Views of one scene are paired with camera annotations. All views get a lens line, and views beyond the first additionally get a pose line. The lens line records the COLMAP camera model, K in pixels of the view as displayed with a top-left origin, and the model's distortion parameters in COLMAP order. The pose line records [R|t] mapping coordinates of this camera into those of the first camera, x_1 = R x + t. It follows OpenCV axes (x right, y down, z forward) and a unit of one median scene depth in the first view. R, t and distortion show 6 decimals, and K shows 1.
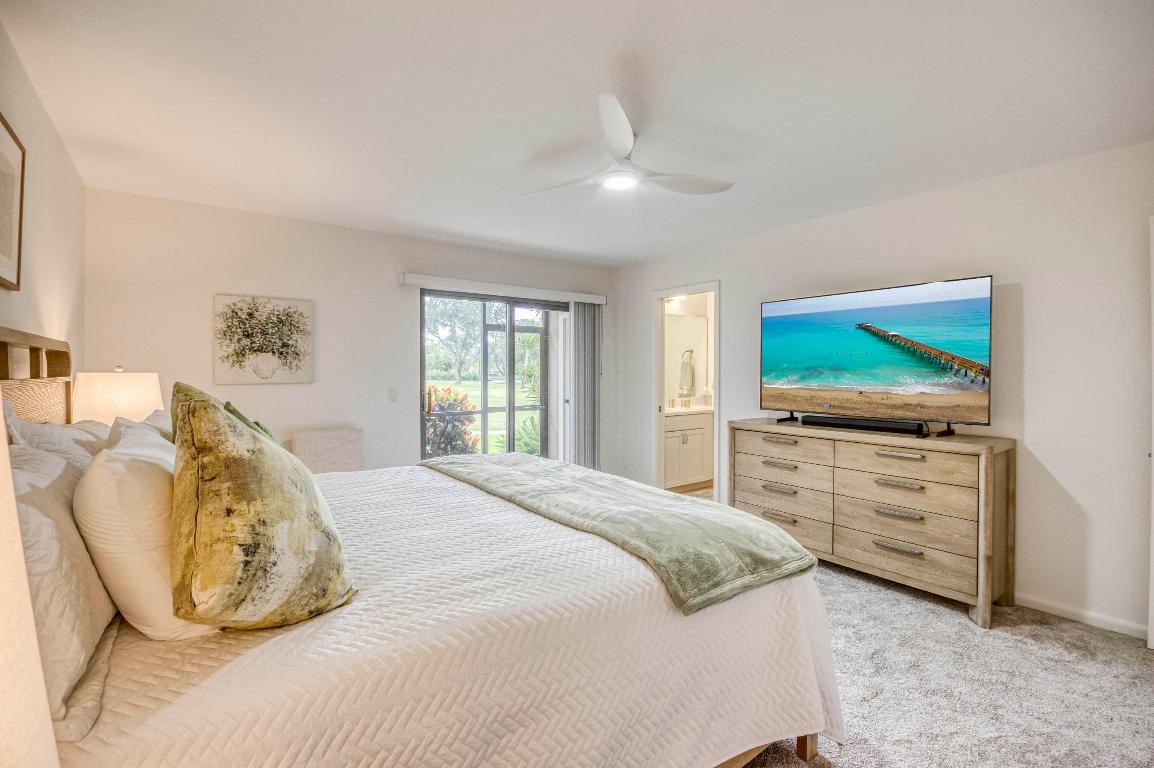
lens RADIAL K [[511.8, 0, 584.0], [0, 511.8, 377.6], [0, 0, 1]] dist [-0.019071, -0.001521]
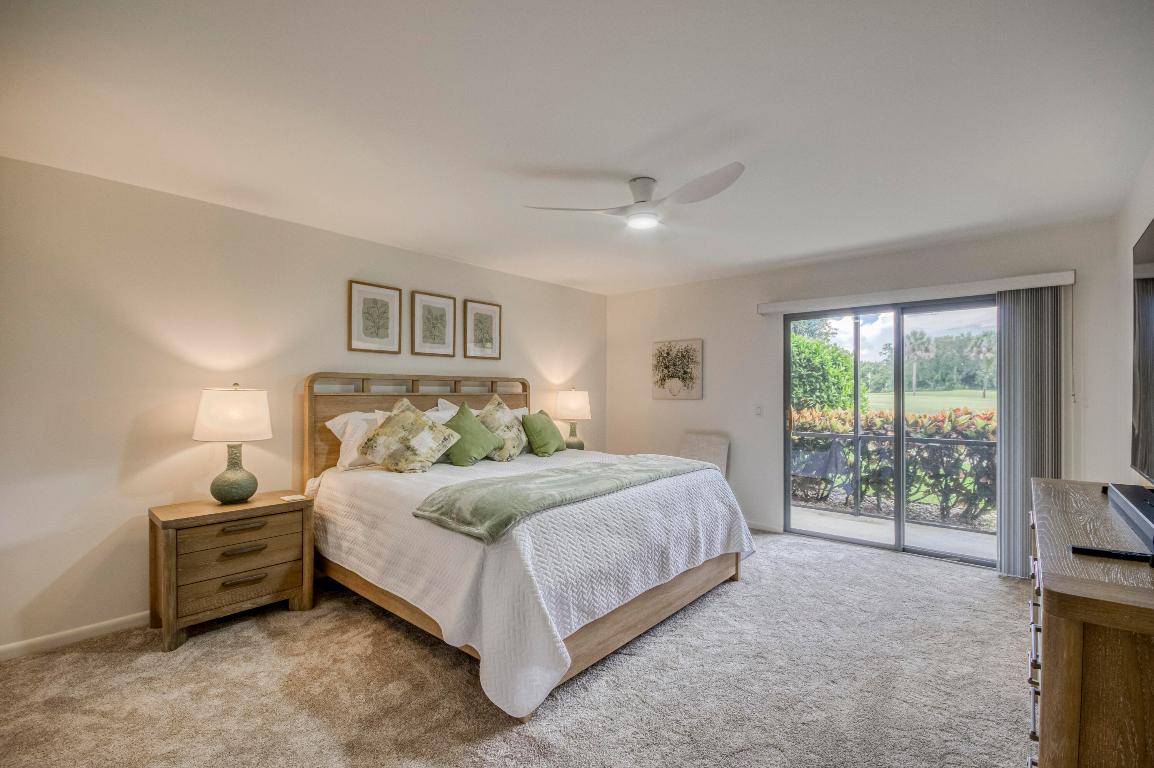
lens RADIAL K [[511.8, 0, 576.1], [0, 511.8, 385.1], [0, 0, 1]] dist [-0.019071, -0.001521]
pose [[0.191737, -0.011413, -0.981380, 0.780125], [-0.014472, 0.999791, -0.014455, -0.003220], [0.981340, 0.016974, 0.191532, 0.431152]]
